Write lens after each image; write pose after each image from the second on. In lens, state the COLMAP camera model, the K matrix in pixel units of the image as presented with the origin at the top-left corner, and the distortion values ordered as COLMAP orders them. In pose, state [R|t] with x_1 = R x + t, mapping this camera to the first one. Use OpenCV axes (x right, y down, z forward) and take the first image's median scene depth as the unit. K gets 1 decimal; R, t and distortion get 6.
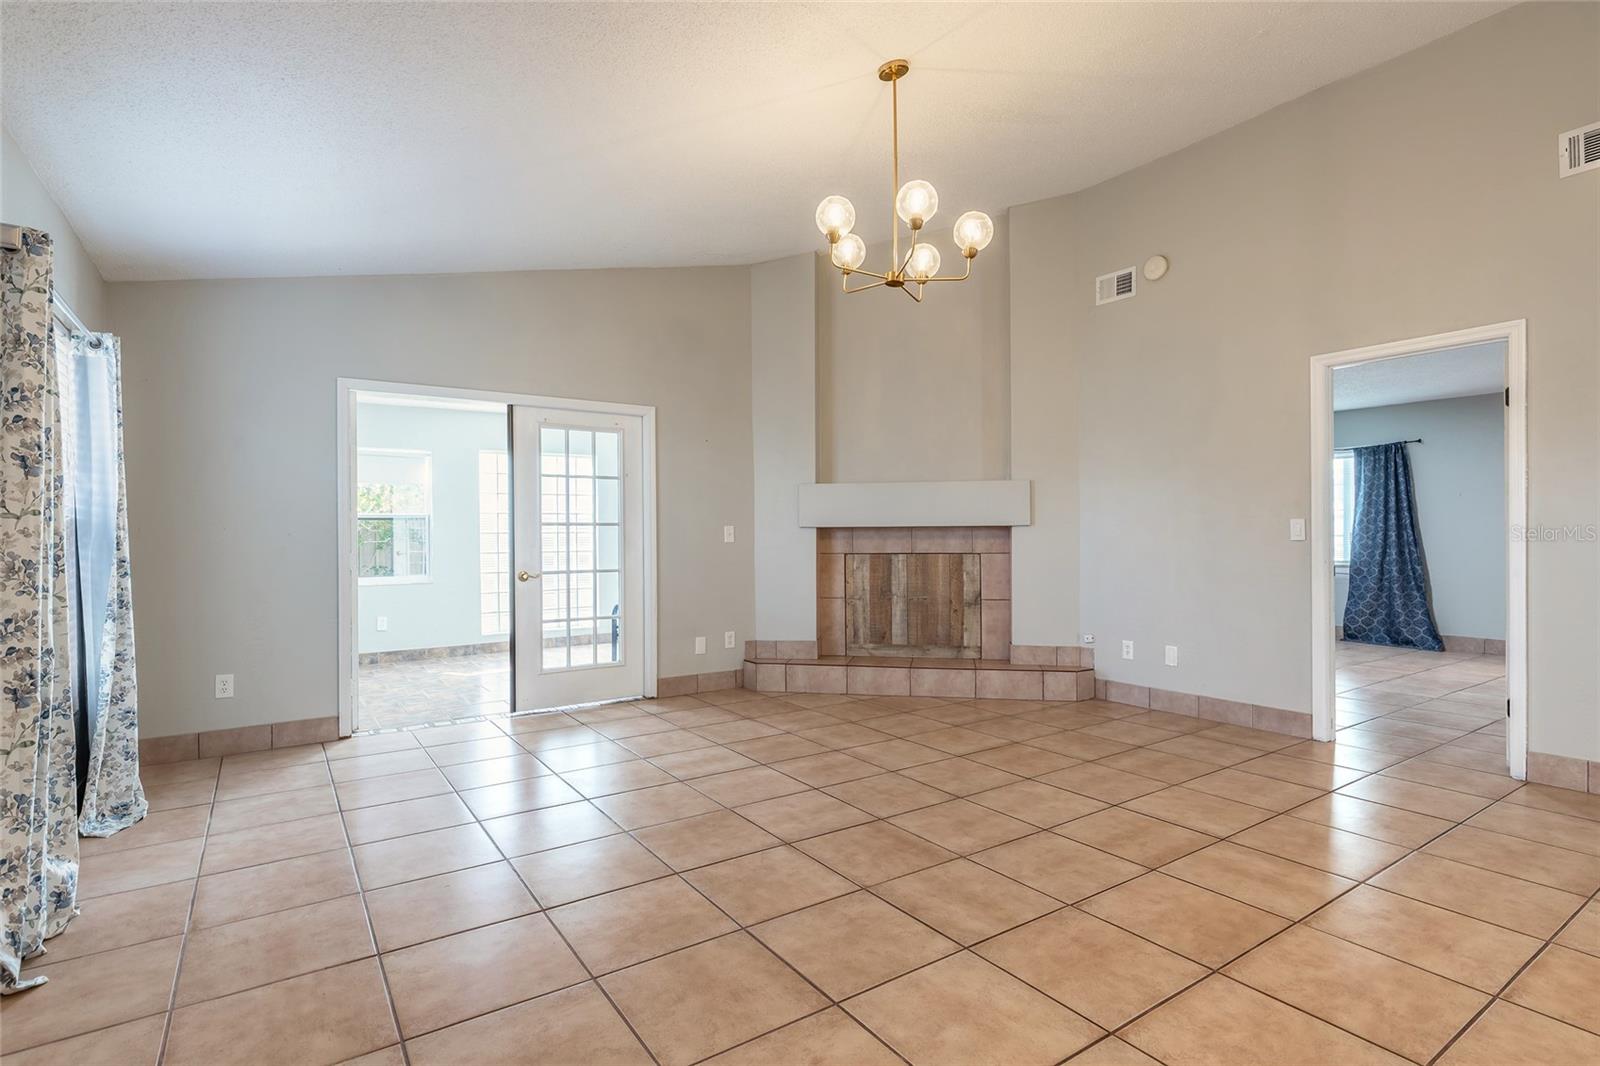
lens RADIAL K [[786.0, 0, 796.1], [0, 786.0, 538.7], [0, 0, 1]] dist [-0.001353, -0.000724]
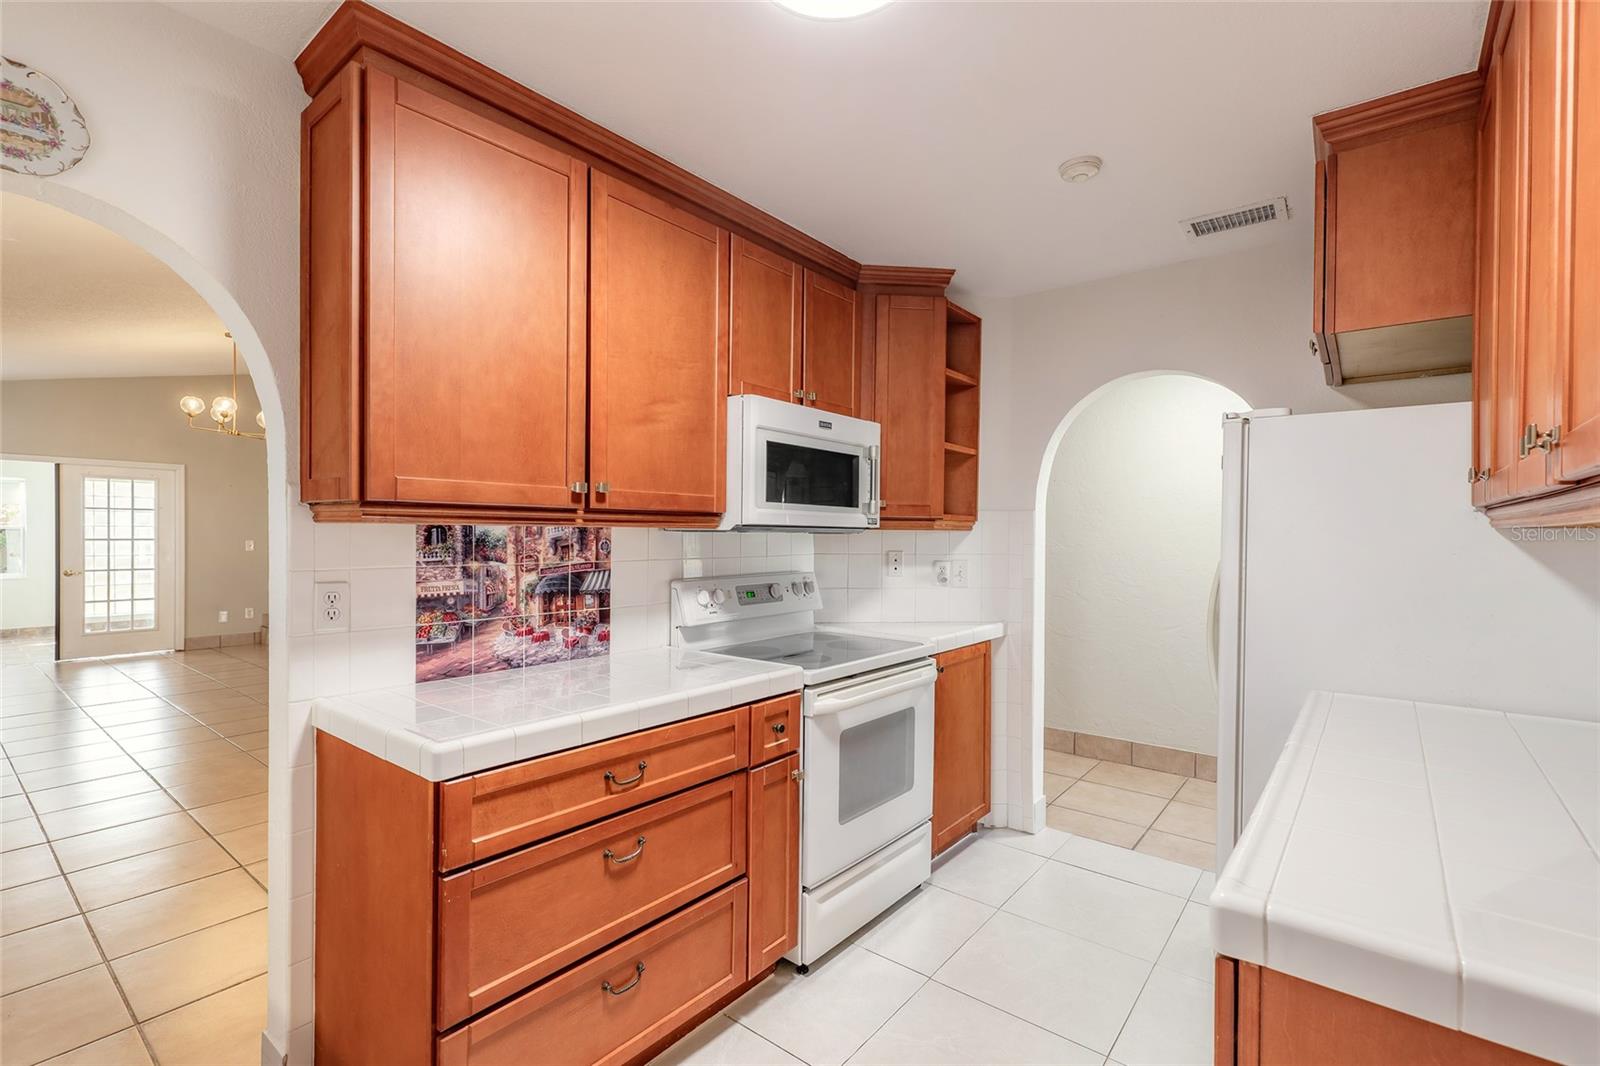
lens RADIAL K [[722.5, 0, 795.9], [0, 722.5, 536.1], [0, 0, 1]] dist [0.006568, -0.000794]
pose [[0.955410, 0.011597, 0.295053, 0.552516], [-0.010508, 0.999931, -0.005276, -0.029874], [-0.295094, 0.001941, 0.955466, -0.732418]]
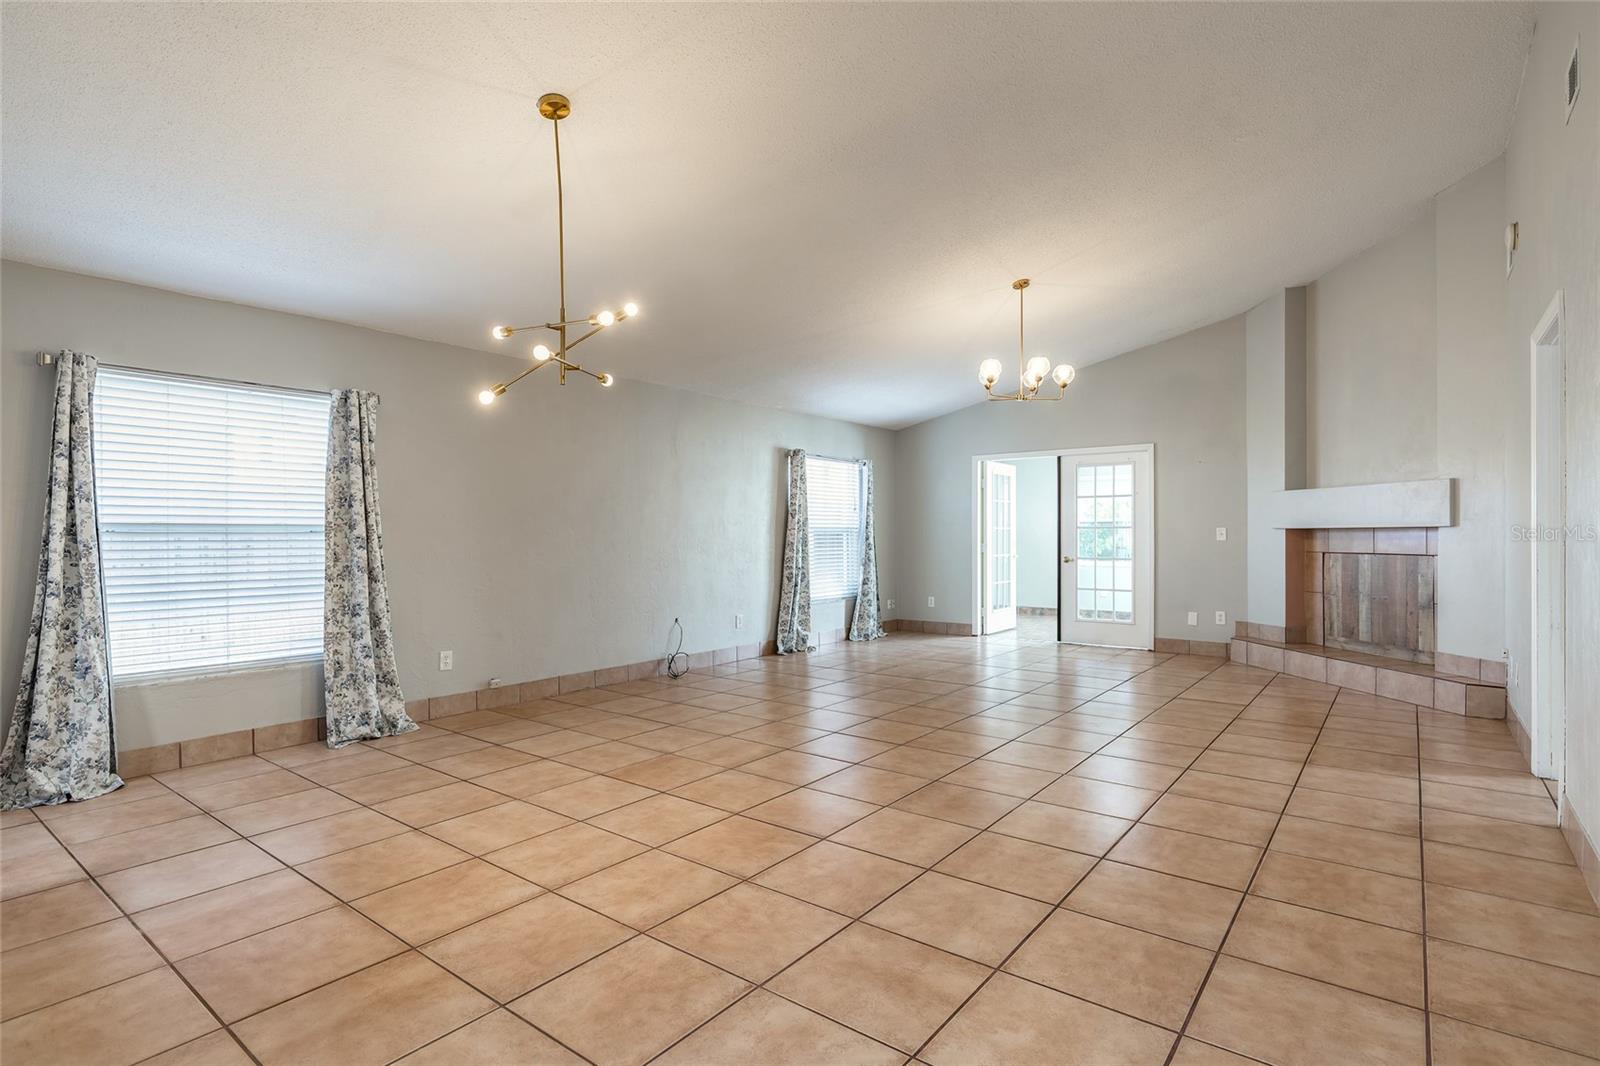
lens RADIAL K [[786.0, 0, 796.1], [0, 786.0, 538.7], [0, 0, 1]] dist [-0.001353, -0.000724]
pose [[0.308625, 0.009910, -0.951132, 0.948507], [-0.004161, 0.999950, 0.009069, -0.007577], [0.951175, 0.001159, 0.308651, -0.039356]]
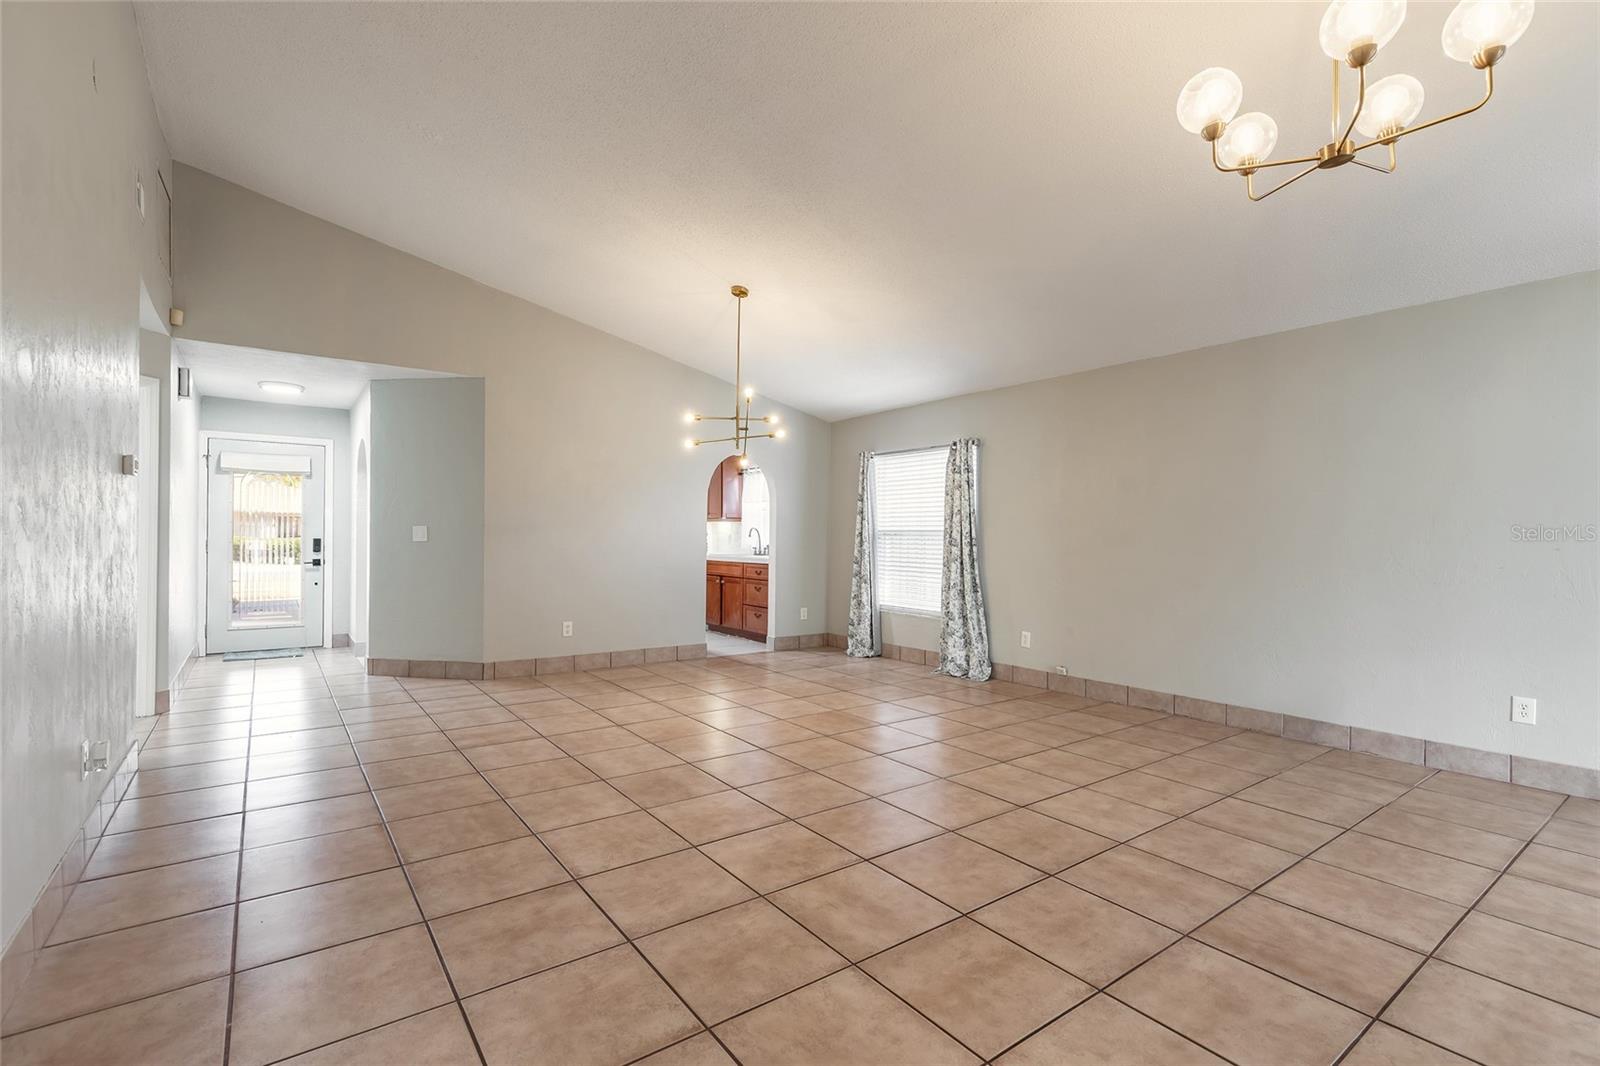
lens RADIAL K [[722.5, 0, 795.9], [0, 722.5, 536.1], [0, 0, 1]] dist [0.006568, -0.000794]
pose [[-0.999159, -0.003522, -0.040863, 0.328706], [-0.003792, 0.999971, 0.006538, -0.009475], [0.040839, 0.006687, -0.999143, 0.874535]]
